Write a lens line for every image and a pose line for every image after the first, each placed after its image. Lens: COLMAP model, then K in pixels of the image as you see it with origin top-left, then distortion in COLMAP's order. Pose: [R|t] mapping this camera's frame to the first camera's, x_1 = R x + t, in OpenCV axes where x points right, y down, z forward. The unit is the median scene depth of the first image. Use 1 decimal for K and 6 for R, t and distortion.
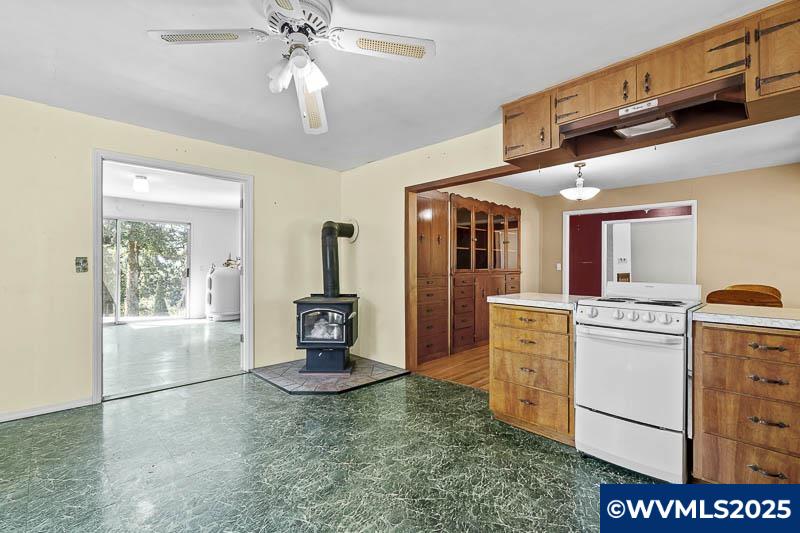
lens RADIAL K [[367.7, 0, 400.0], [0, 367.7, 266.5], [0, 0, 1]] dist [-0.000205, 0.000019]
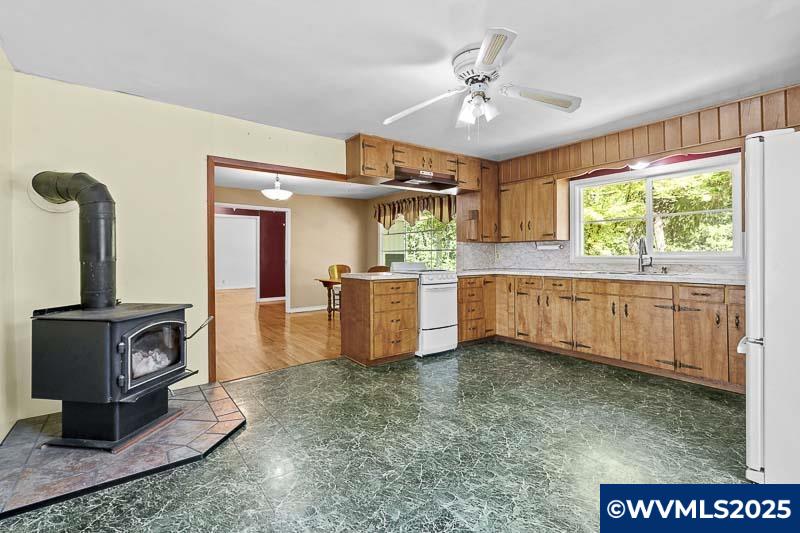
lens RADIAL K [[371.2, 0, 398.7], [0, 371.2, 253.0], [0, 0, 1]] dist [0.004163, 0.000570]
pose [[0.120218, 0.003354, 0.992742, -1.291380], [0.004646, 0.999981, -0.003941, 0.005201], [-0.992737, 0.005086, 0.120200, 0.866555]]
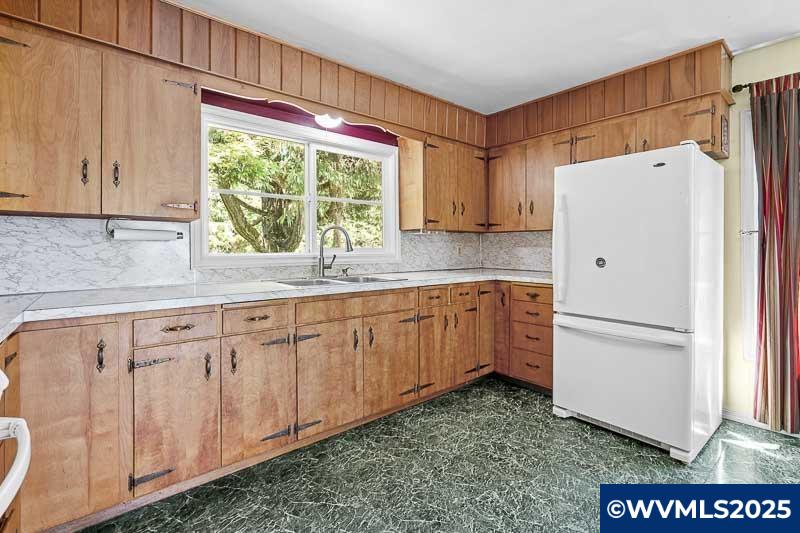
lens RADIAL K [[367.7, 0, 401.4], [0, 367.7, 248.7], [0, 0, 1]] dist [-0.000653, 0.000003]
pose [[-0.997523, -0.000718, 0.070336, 0.220495], [-0.000851, 0.999998, -0.001872, 0.002624], [-0.070335, -0.001927, -0.997522, 1.109674]]
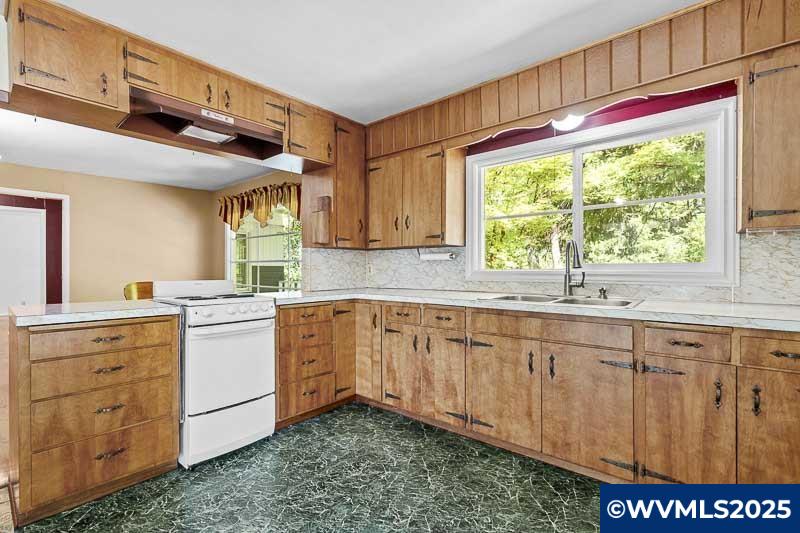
lens RADIAL K [[364.2, 0, 398.1], [0, 364.2, 270.5], [0, 0, 1]] dist [-0.002384, 0.000136]
pose [[-0.104171, -0.010010, 0.994509, -0.444605], [0.000612, 0.999949, 0.010129, 0.006153], [-0.994559, 0.001664, -0.104160, 0.559889]]
